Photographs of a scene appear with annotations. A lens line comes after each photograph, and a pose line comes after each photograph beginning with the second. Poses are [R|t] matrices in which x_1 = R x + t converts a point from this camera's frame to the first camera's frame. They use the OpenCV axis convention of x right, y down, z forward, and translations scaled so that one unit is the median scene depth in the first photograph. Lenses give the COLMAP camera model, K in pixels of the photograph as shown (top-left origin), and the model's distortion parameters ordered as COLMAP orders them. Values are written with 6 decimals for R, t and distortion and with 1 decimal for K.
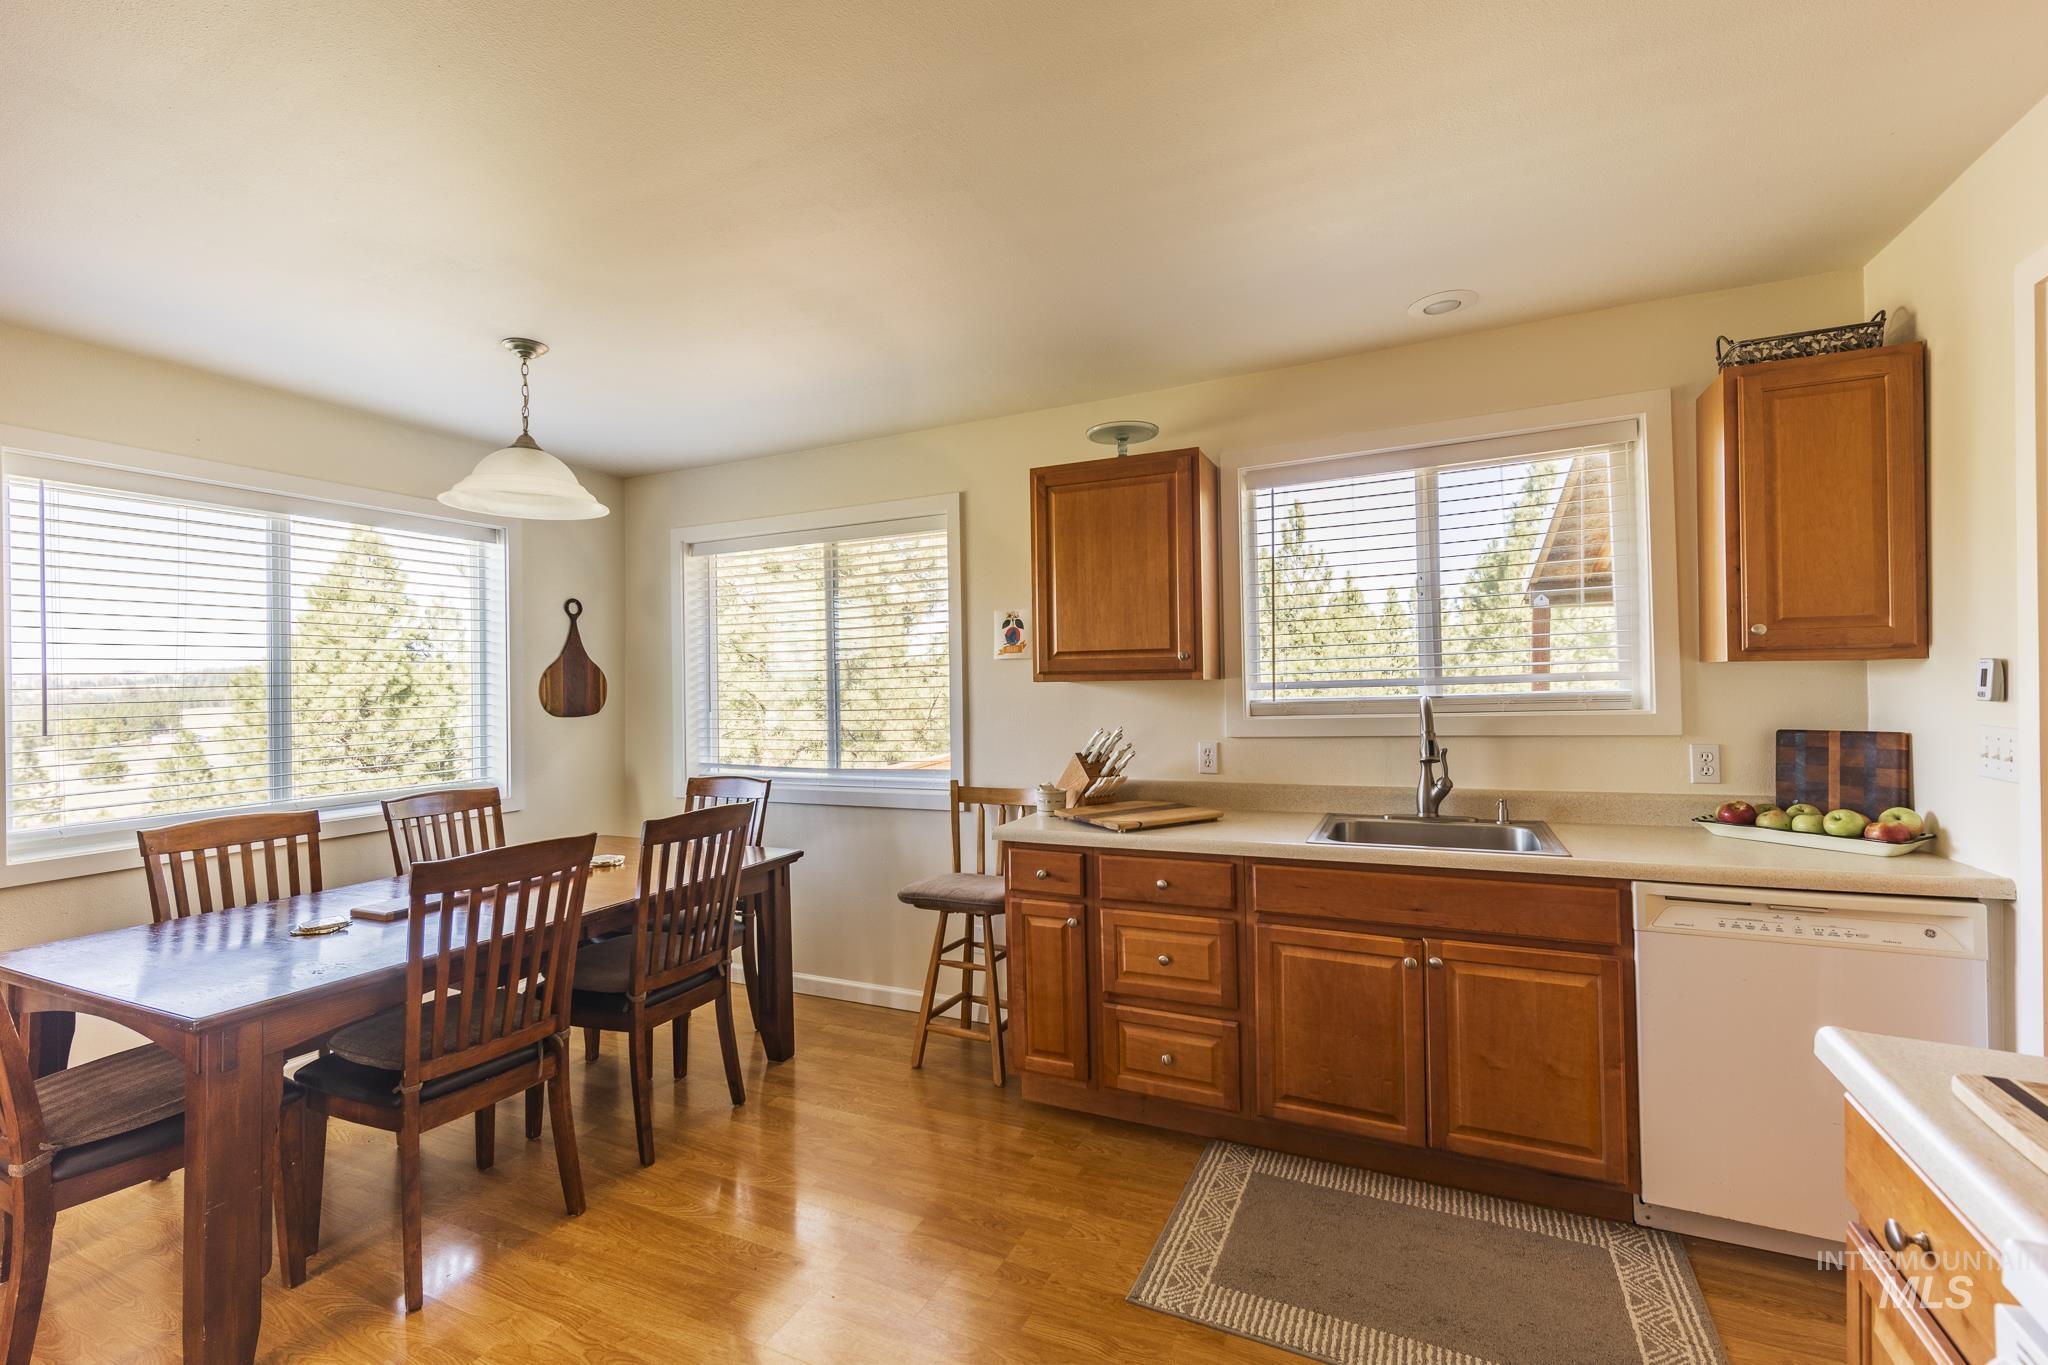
lens RADIAL K [[872.9, 0, 1021.3], [0, 872.9, 675.4], [0, 0, 1]] dist [0.005365, -0.000085]
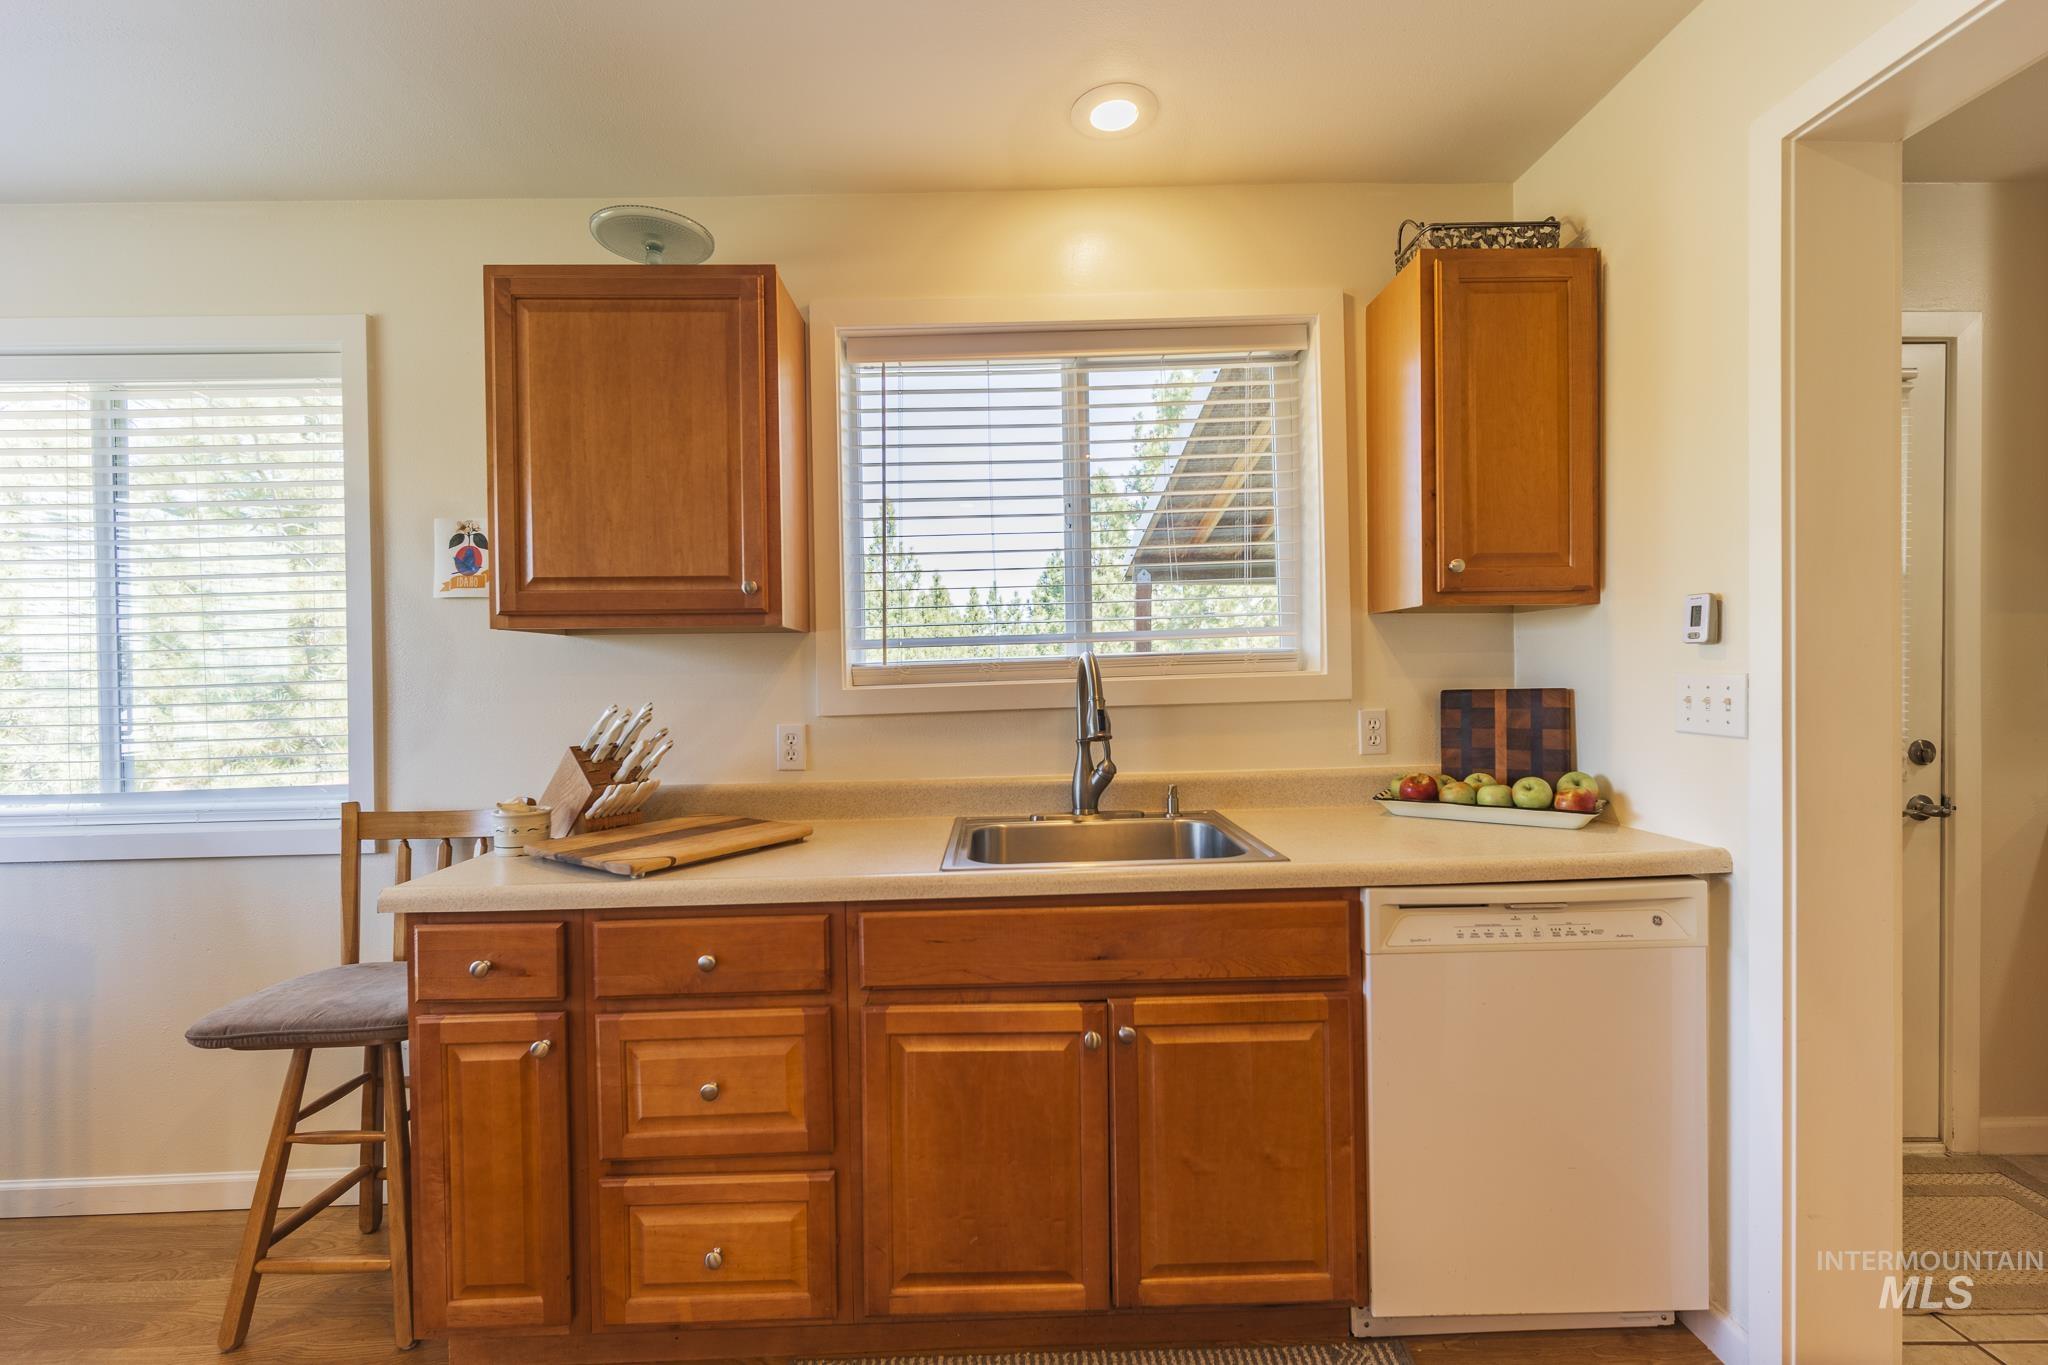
lens RADIAL K [[872.9, 0, 1021.3], [0, 872.9, 675.4], [0, 0, 1]] dist [0.005365, -0.000085]
pose [[0.896565, 0.001421, 0.442911, 0.090667], [-0.003411, 0.999987, 0.003696, 0.043657], [-0.442900, -0.004825, 0.896558, 0.383430]]
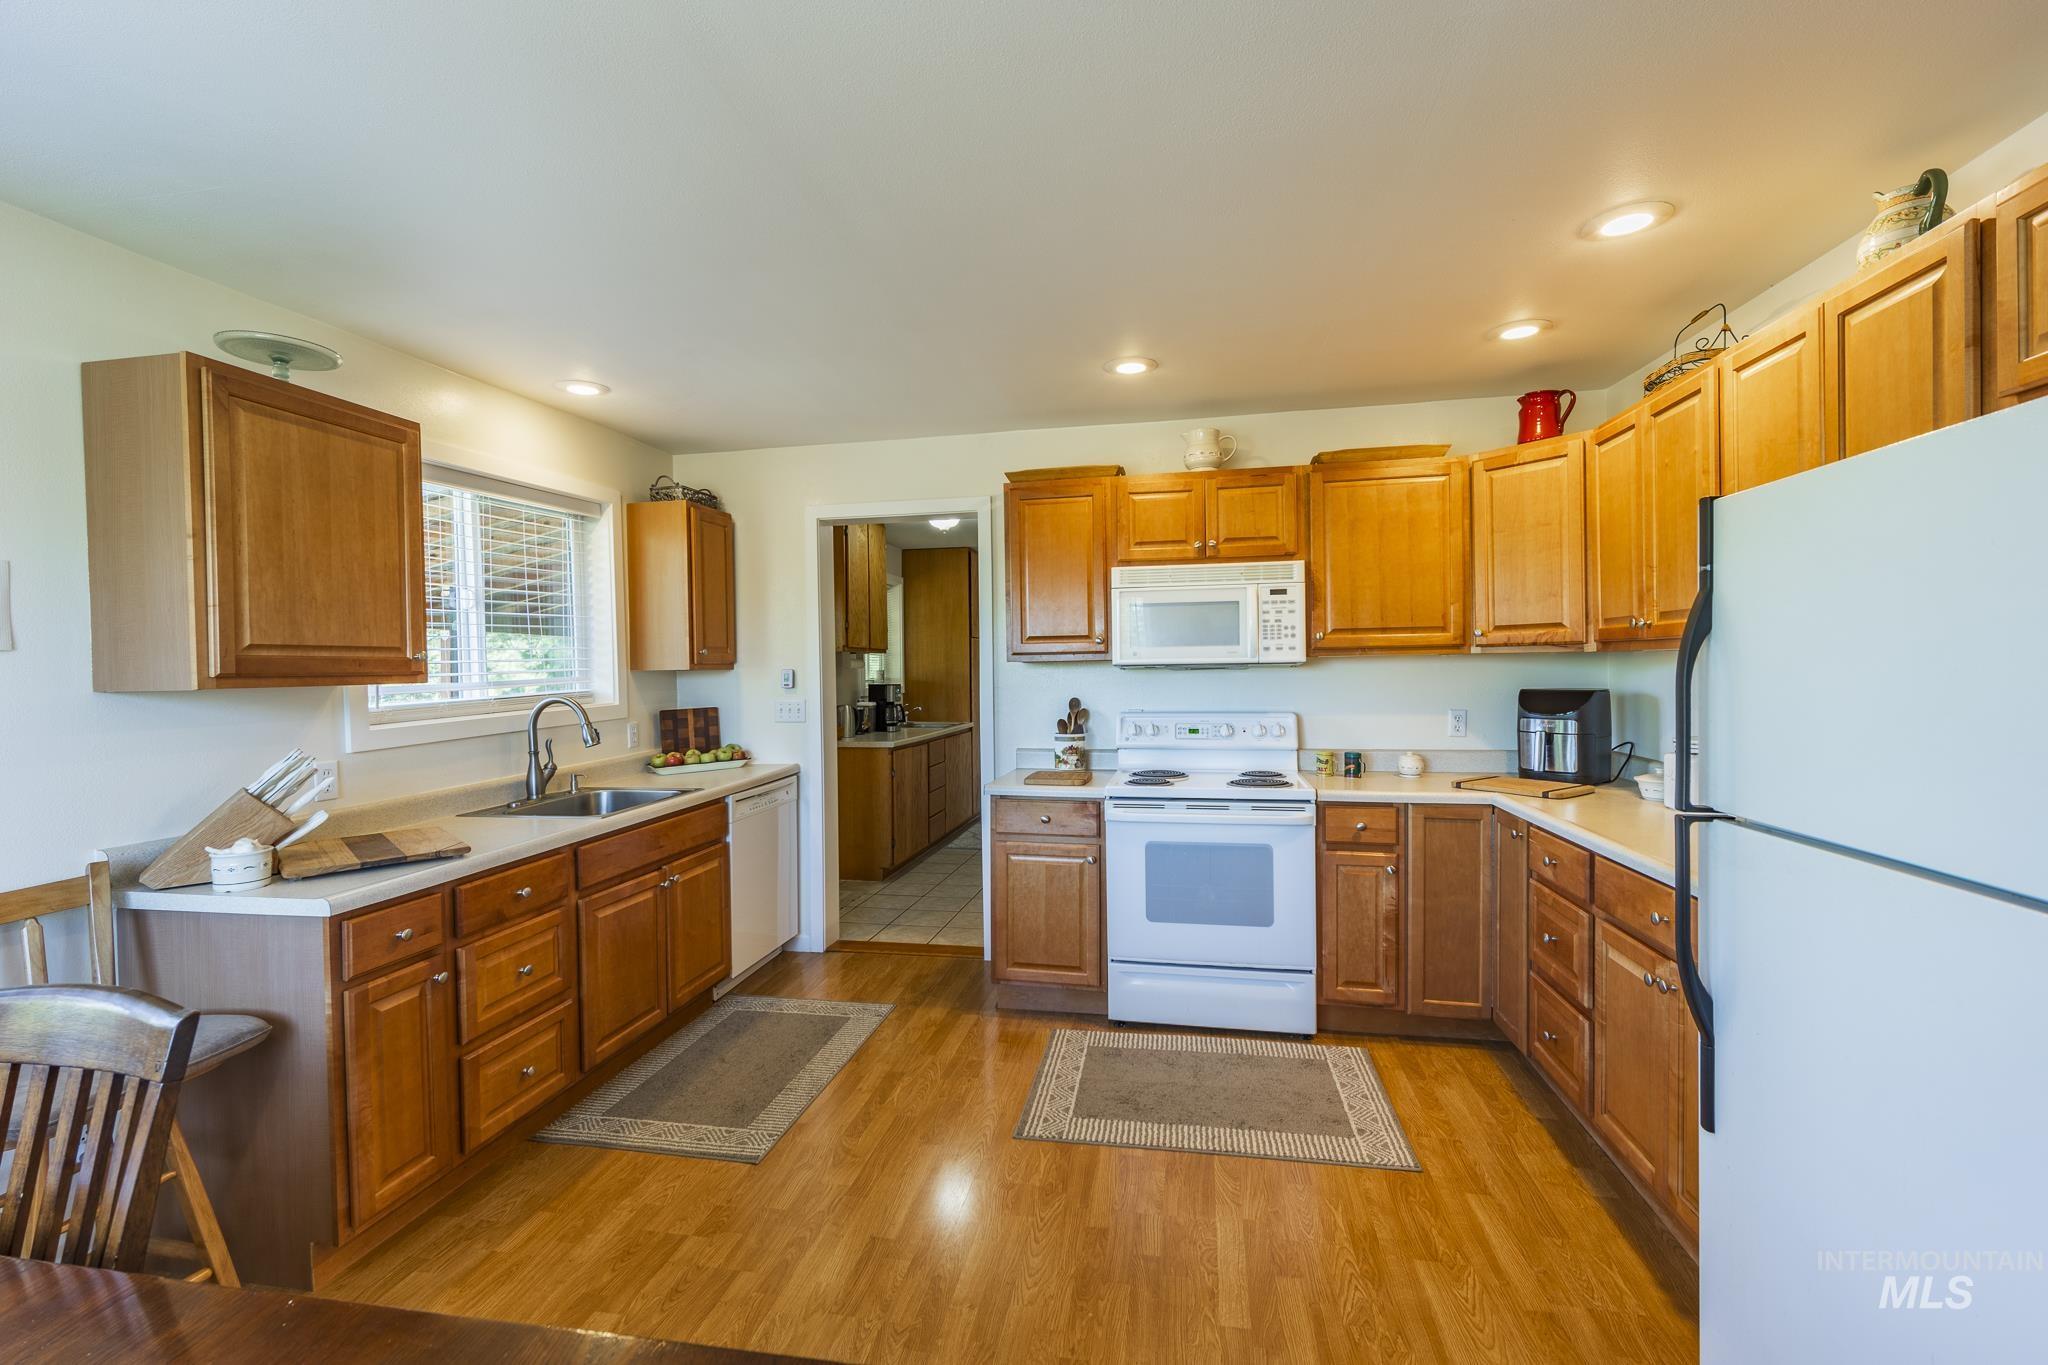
lens RADIAL K [[872.9, 0, 1021.3], [0, 872.9, 675.4], [0, 0, 1]] dist [0.005365, -0.000085]
pose [[-0.245365, 0.008357, 0.969395, -0.922734], [0.015527, 0.999868, -0.004690, 0.011790], [-0.969306, 0.013901, -0.245462, 0.707391]]
